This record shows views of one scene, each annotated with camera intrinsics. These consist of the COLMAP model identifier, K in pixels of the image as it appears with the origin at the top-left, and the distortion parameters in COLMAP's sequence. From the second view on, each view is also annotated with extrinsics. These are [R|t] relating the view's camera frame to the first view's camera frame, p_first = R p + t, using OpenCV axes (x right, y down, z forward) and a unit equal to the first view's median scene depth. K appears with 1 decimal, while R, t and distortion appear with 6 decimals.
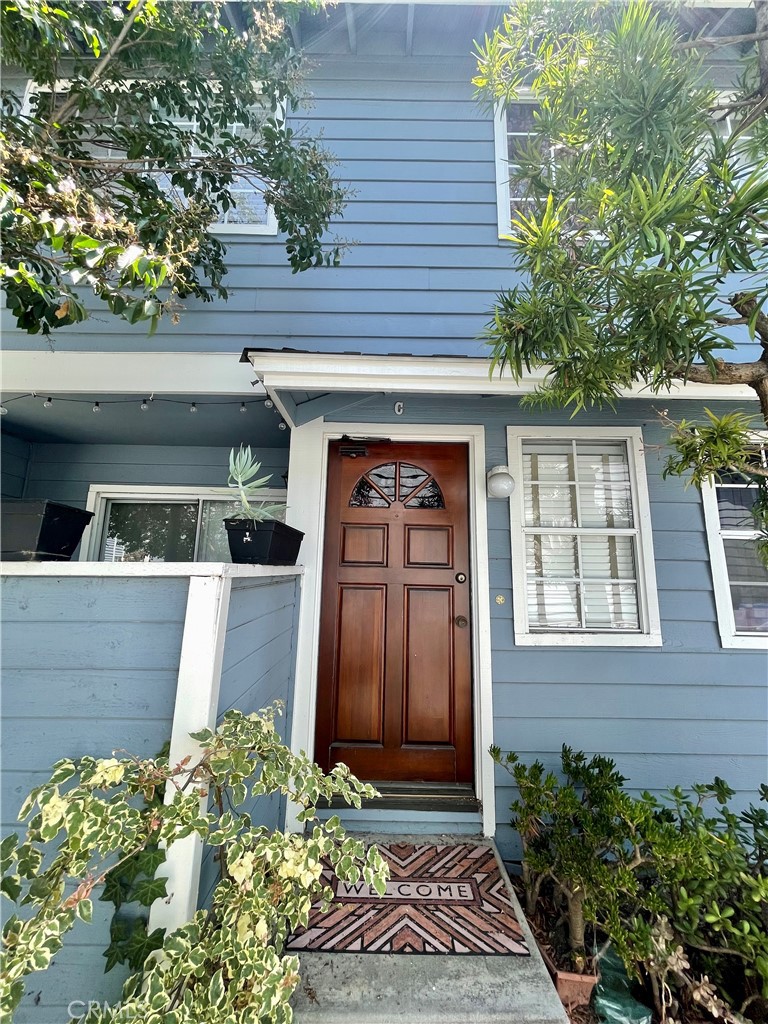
lens RADIAL K [[412.2, 0, 389.8], [0, 412.2, 510.6], [0, 0, 1]] dist [-0.000709, 0.000963]
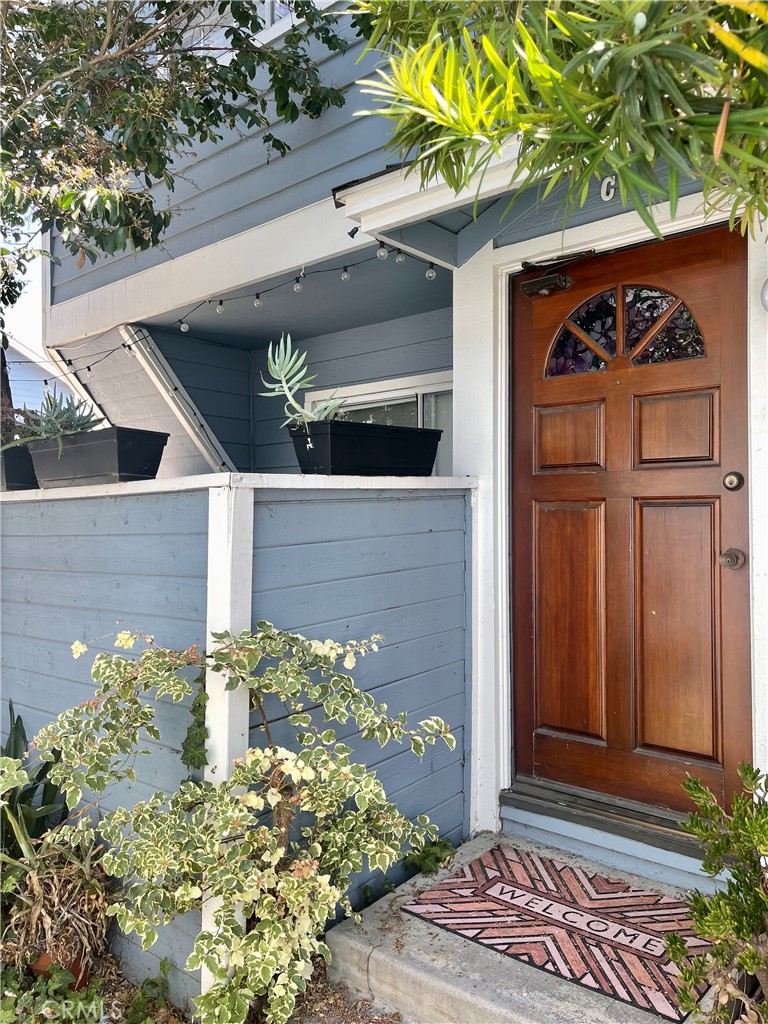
lens RADIAL K [[767.4, 0, 380.4], [0, 767.4, 512.6], [0, 0, 1]] dist [0.059205, -0.042554]
pose [[0.762573, -0.031272, -0.646146, 0.700984], [0.132388, 0.985235, 0.108560, 0.046448], [0.633210, -0.168327, 0.755454, -0.111487]]
